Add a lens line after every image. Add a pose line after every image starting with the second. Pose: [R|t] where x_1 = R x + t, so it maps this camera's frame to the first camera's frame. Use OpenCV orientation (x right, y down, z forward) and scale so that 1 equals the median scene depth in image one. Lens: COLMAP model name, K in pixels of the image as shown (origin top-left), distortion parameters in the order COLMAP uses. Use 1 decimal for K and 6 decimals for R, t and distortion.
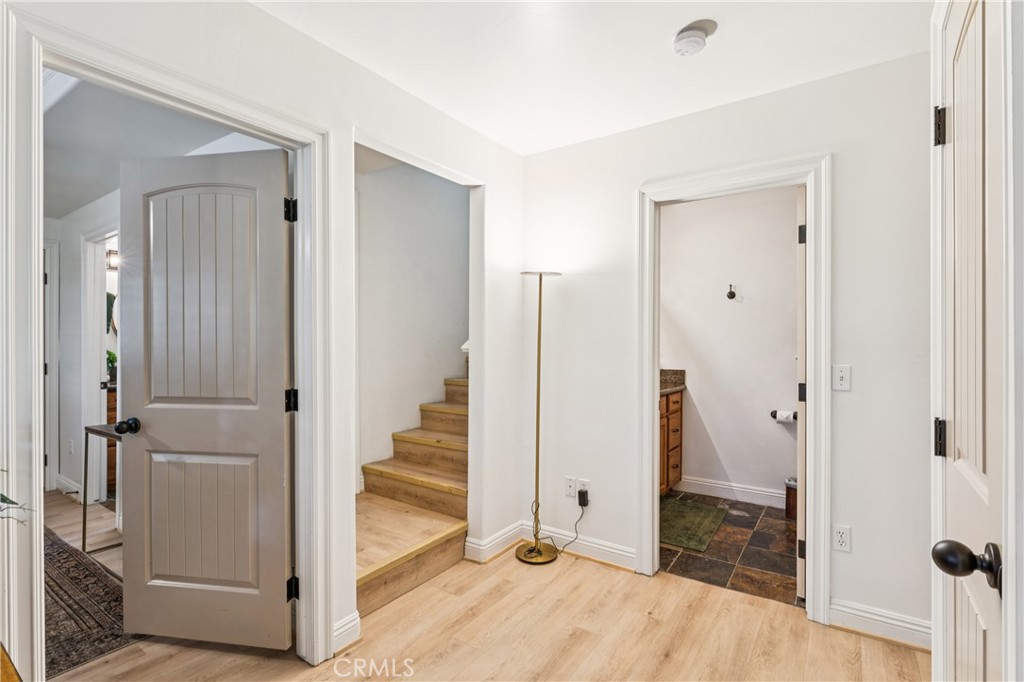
lens RADIAL K [[484.3, 0, 512.0], [0, 484.3, 341.0], [0, 0, 1]] dist [-0.001893, 0.000266]
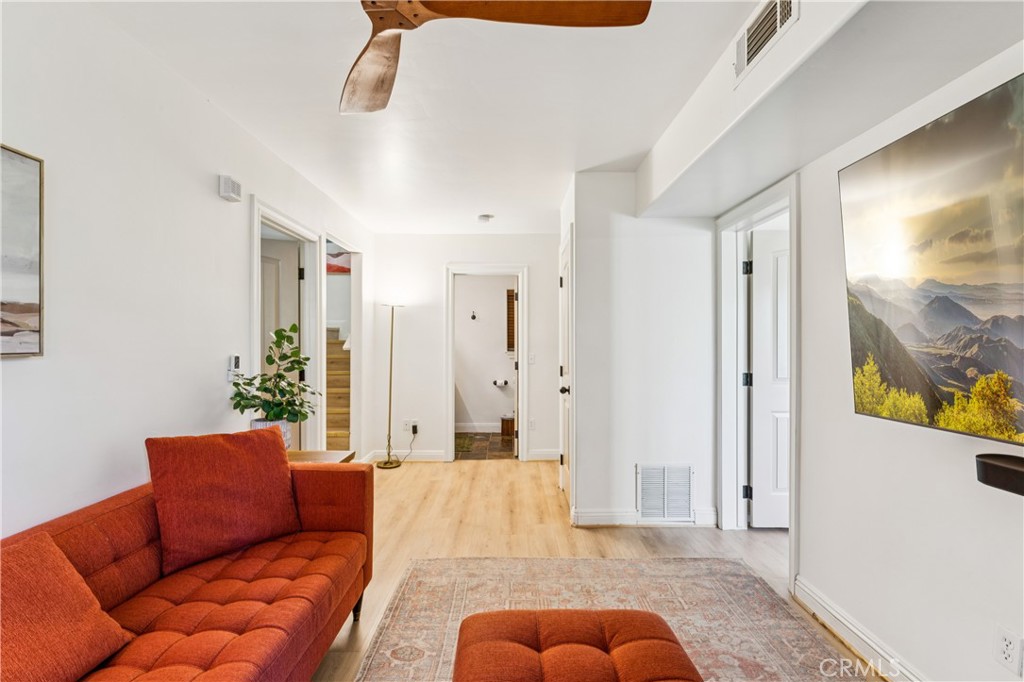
lens RADIAL K [[459.9, 0, 512.0], [0, 459.9, 341.0], [0, 0, 1]] dist [0.000220, -0.000053]
pose [[0.819405, 0.000943, 0.573214, -0.552117], [0.001419, 0.999992, -0.003674, -0.002694], [-0.573213, 0.003823, 0.819398, -0.639252]]
